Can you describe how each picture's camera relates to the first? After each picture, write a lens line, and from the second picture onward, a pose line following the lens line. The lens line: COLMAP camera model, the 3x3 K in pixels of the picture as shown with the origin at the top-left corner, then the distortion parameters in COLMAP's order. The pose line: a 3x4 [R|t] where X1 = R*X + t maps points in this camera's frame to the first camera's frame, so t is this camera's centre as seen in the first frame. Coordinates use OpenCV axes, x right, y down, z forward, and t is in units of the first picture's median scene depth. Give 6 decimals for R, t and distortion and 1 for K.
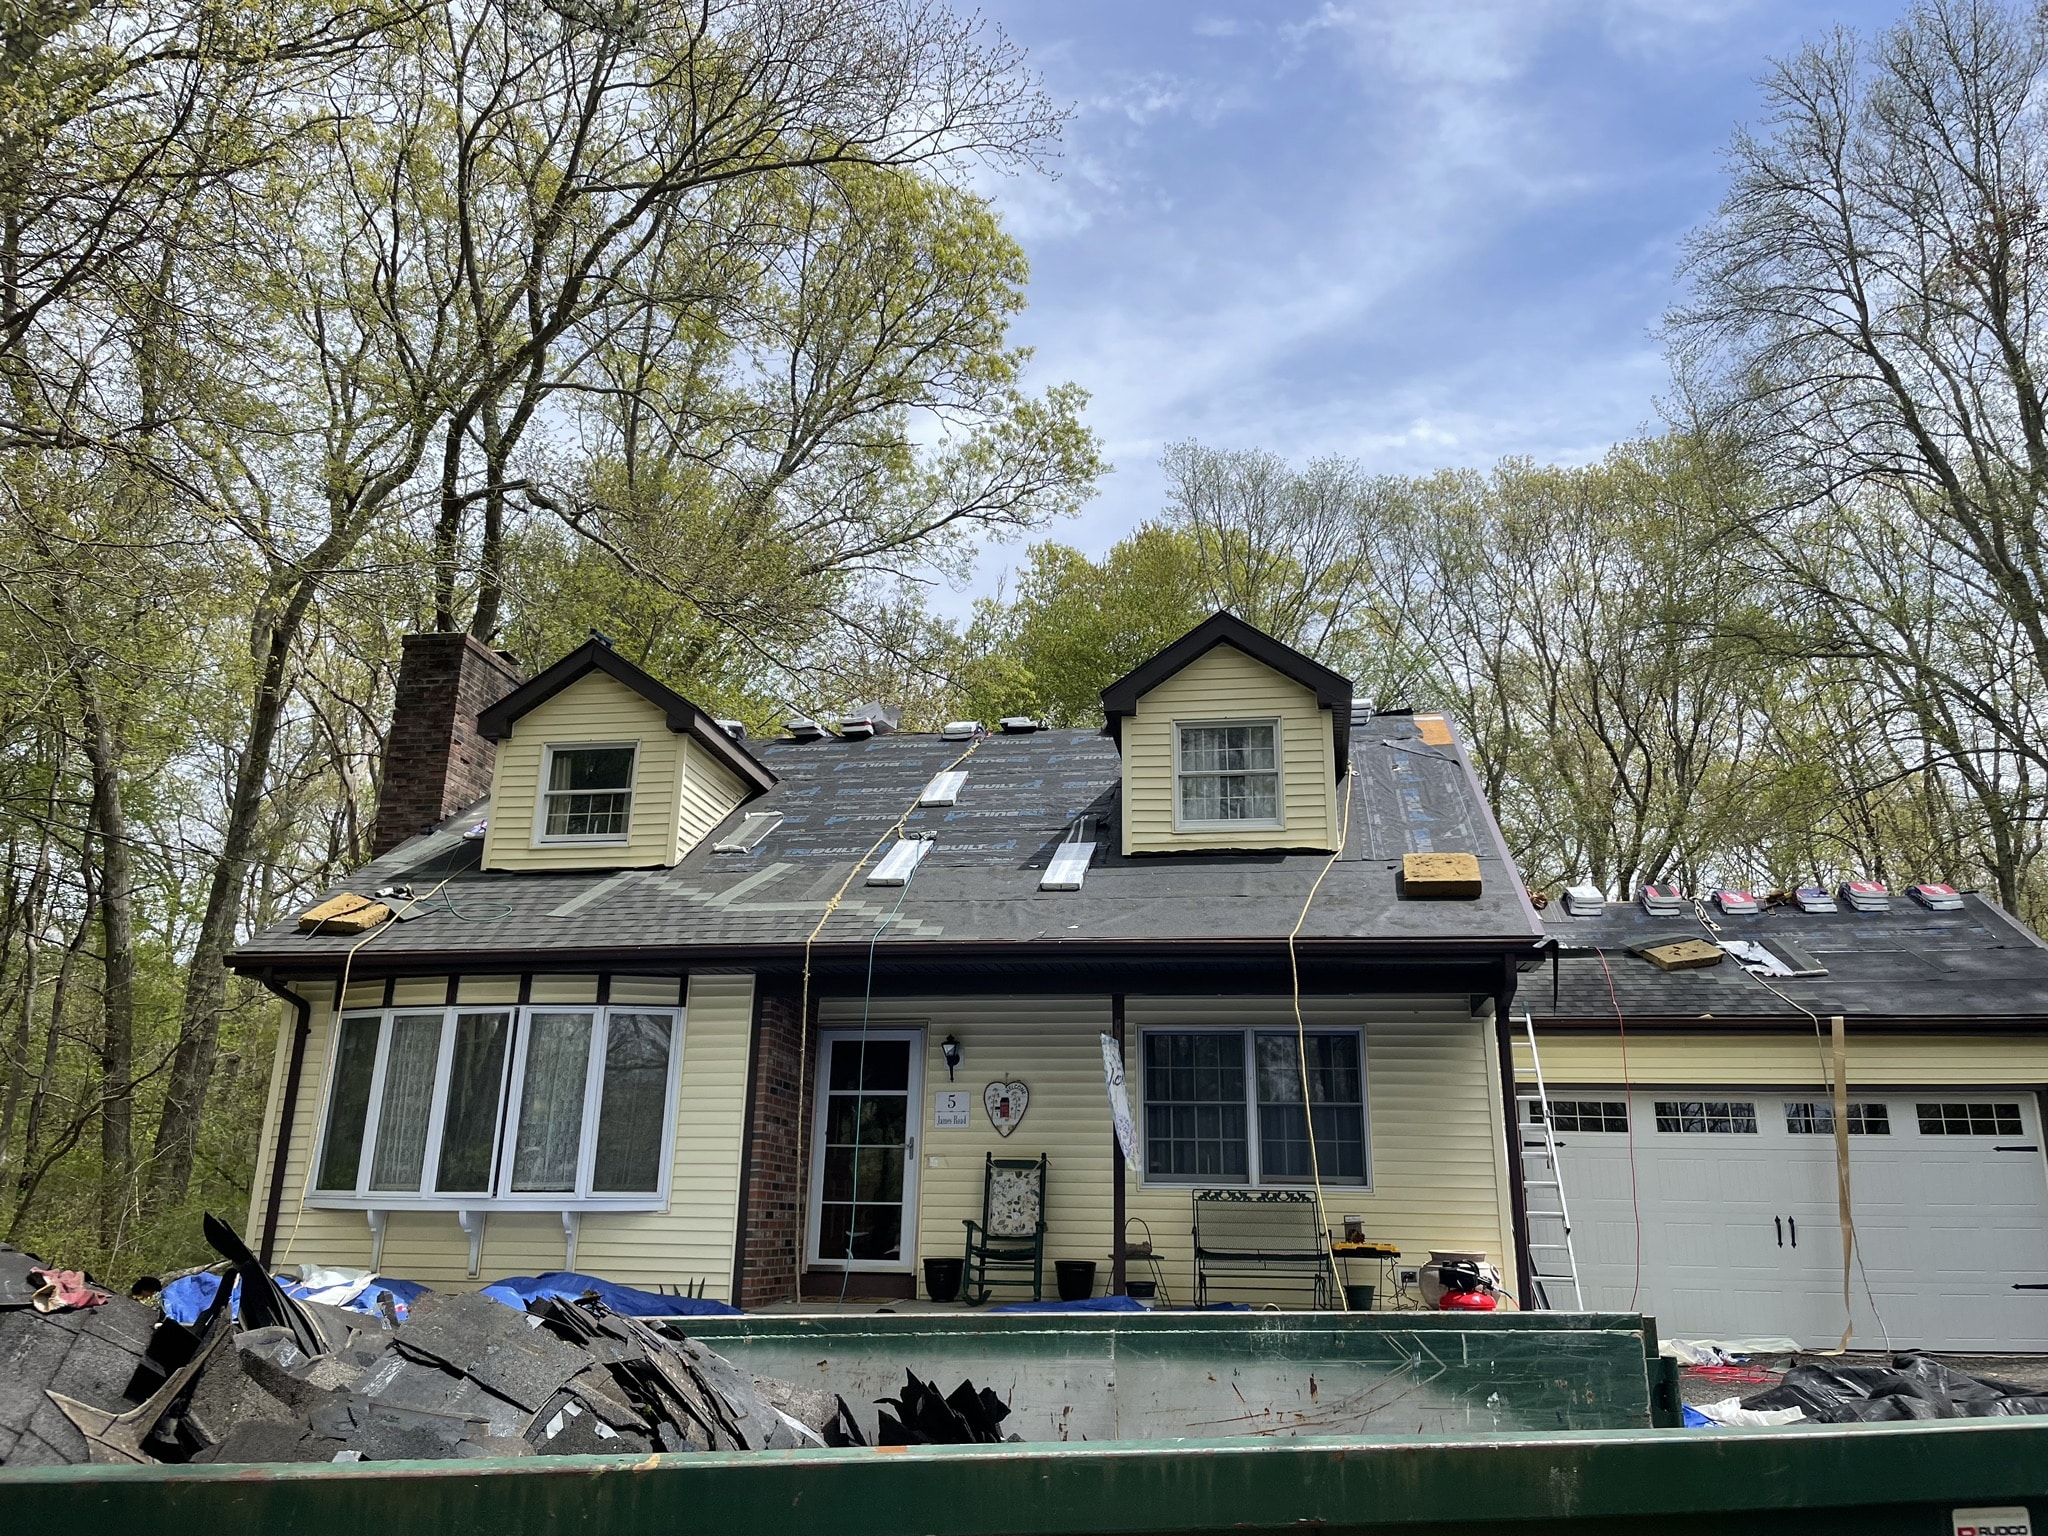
lens RADIAL K [[1567.7, 0, 1037.3], [0, 1567.7, 772.8], [0, 0, 1]] dist [0.042886, -0.027198]
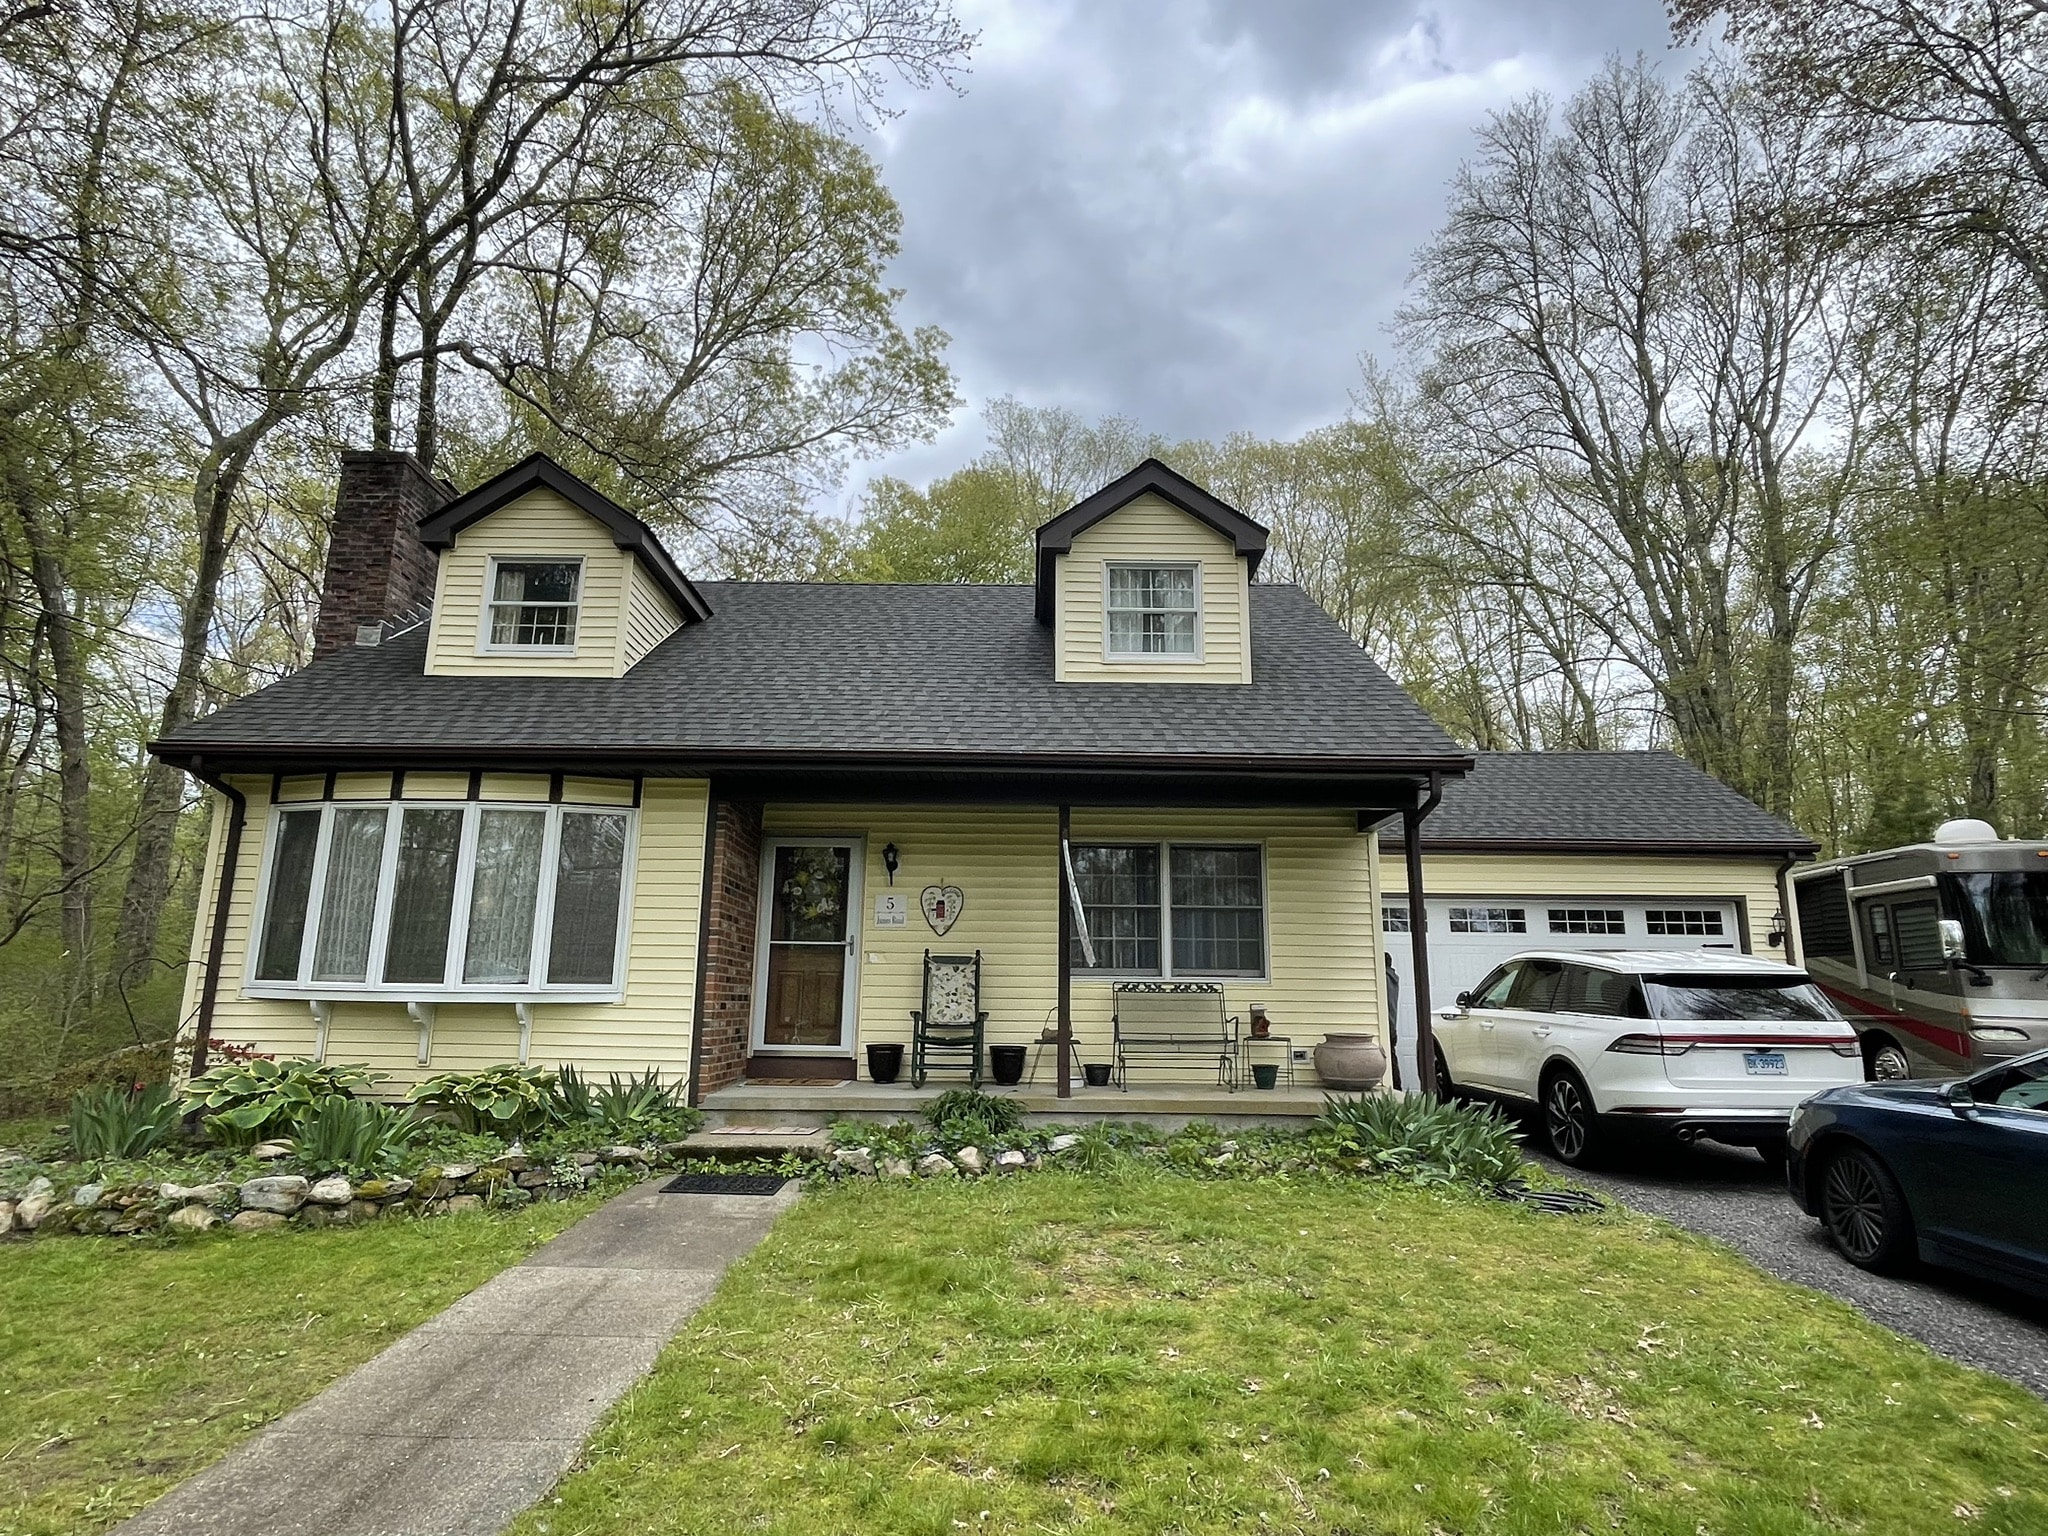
lens RADIAL K [[1138.8, 0, 1023.1], [0, 1138.8, 784.6], [0, 0, 1]] dist [-0.003584, -0.001627]
pose [[0.987481, 0.026235, 0.155543, -0.082983], [-0.040722, 0.995046, 0.090697, 0.050286], [-0.152393, -0.095895, 0.983657, 0.209092]]
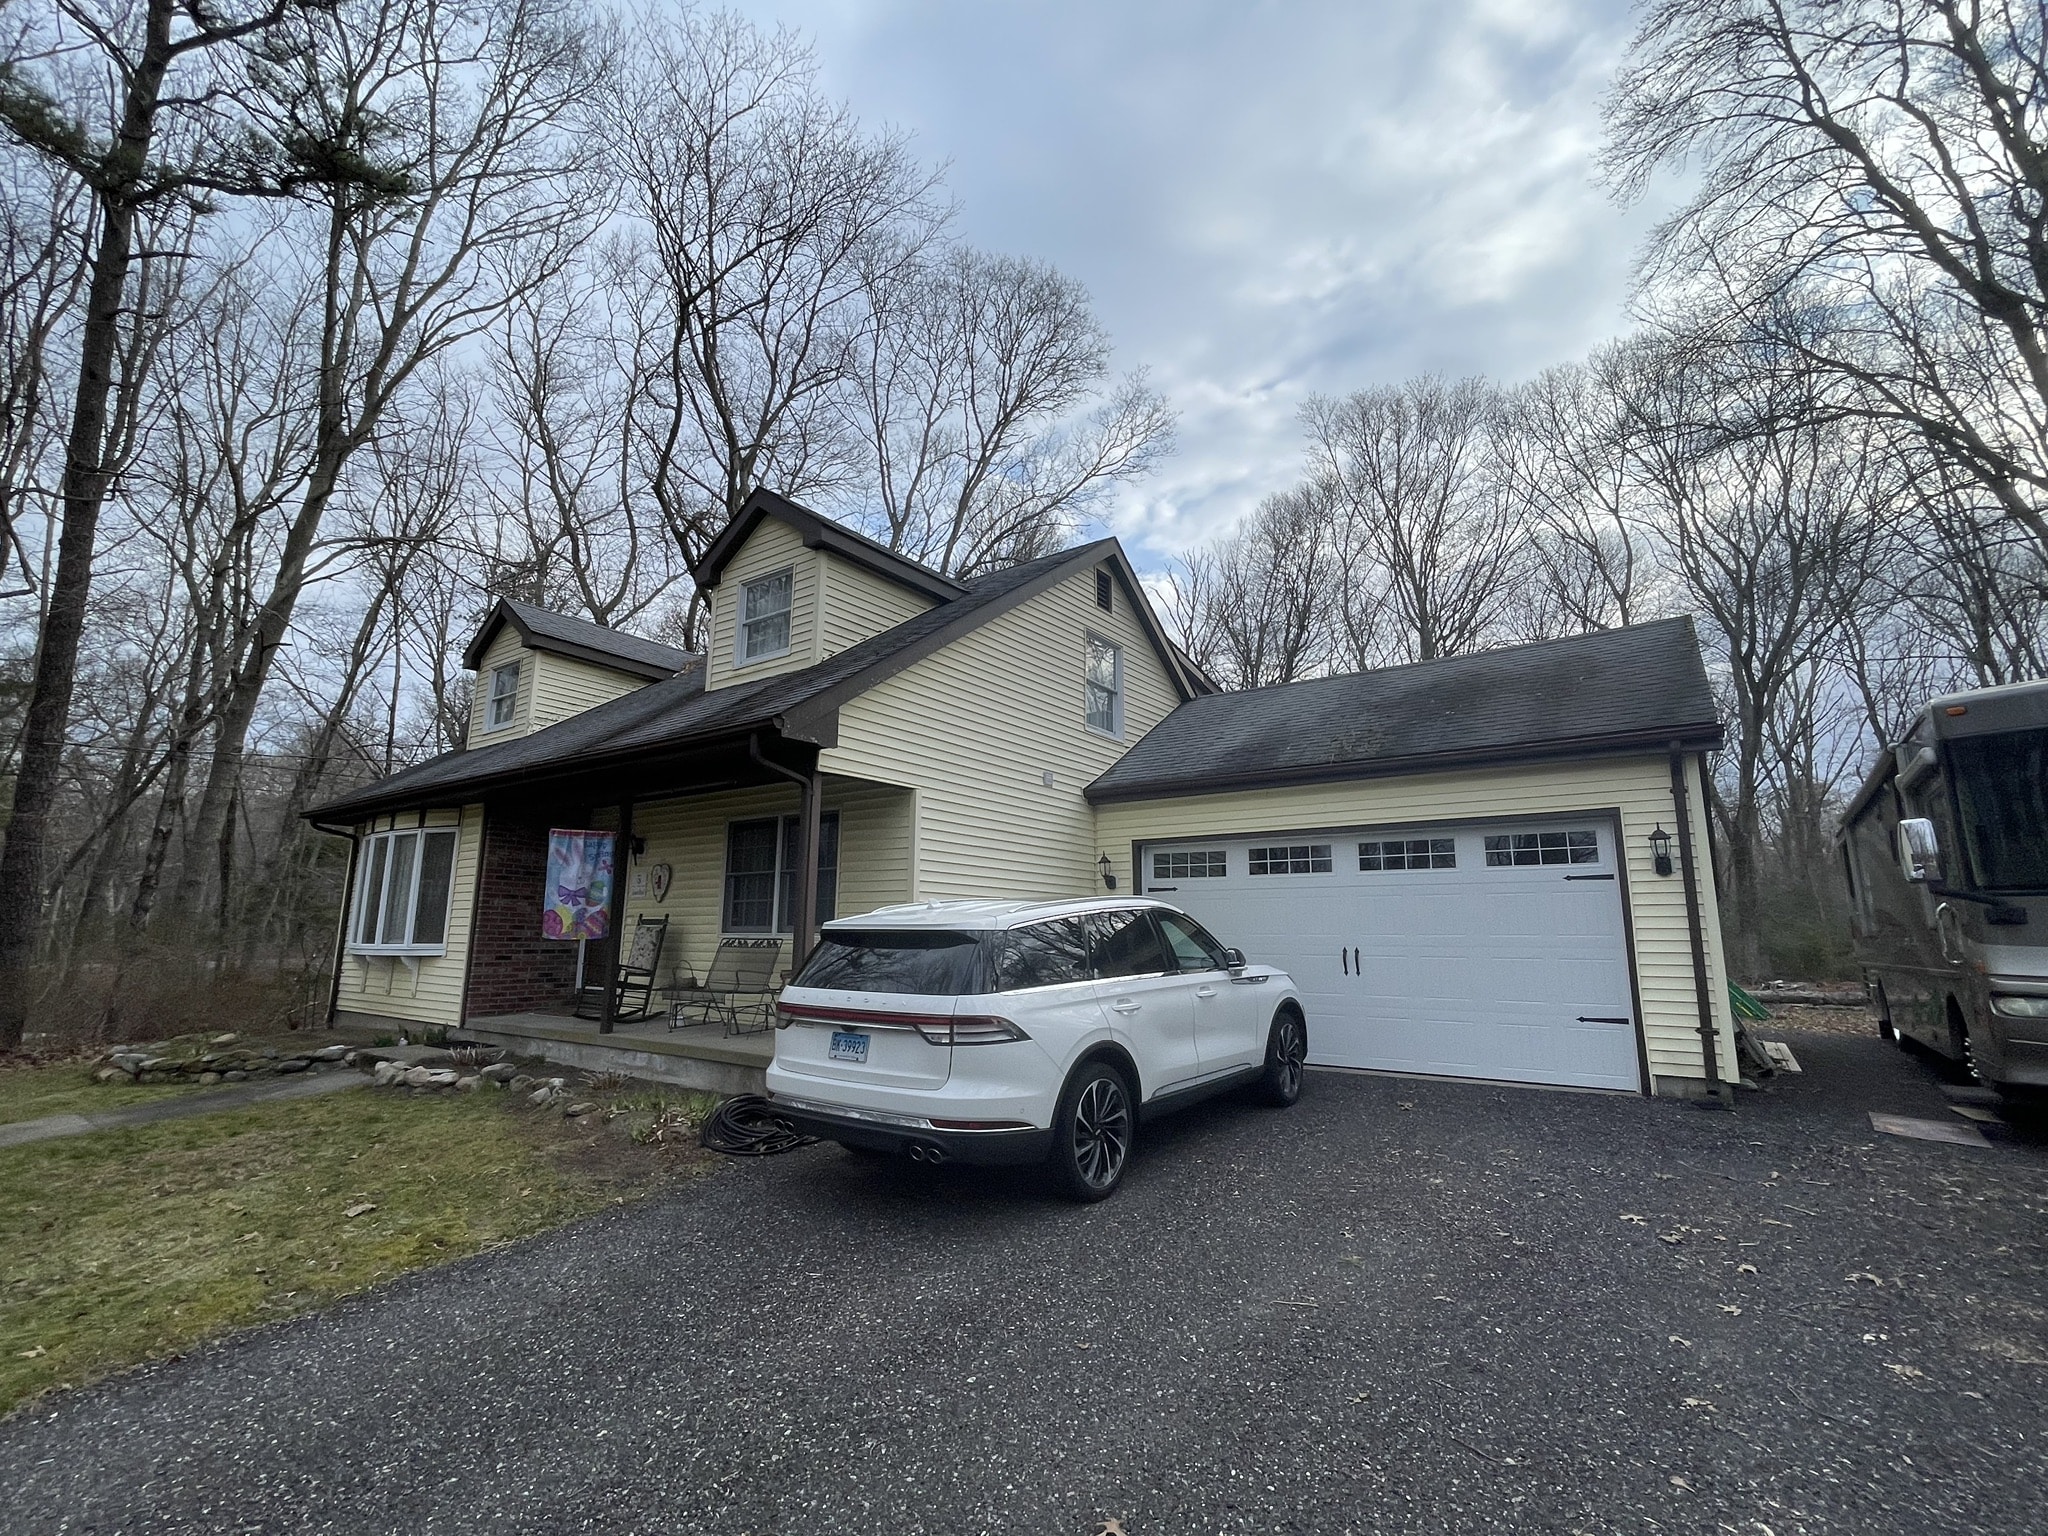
lens RADIAL K [[904.8, 0, 1016.9], [0, 904.8, 778.3], [0, 0, 1]] dist [-0.013209, -0.000196]
pose [[0.895221, -0.086421, -0.437163, 0.580449], [0.134590, 0.987636, 0.080372, 0.093638], [0.424812, -0.130789, 0.895784, 0.399305]]
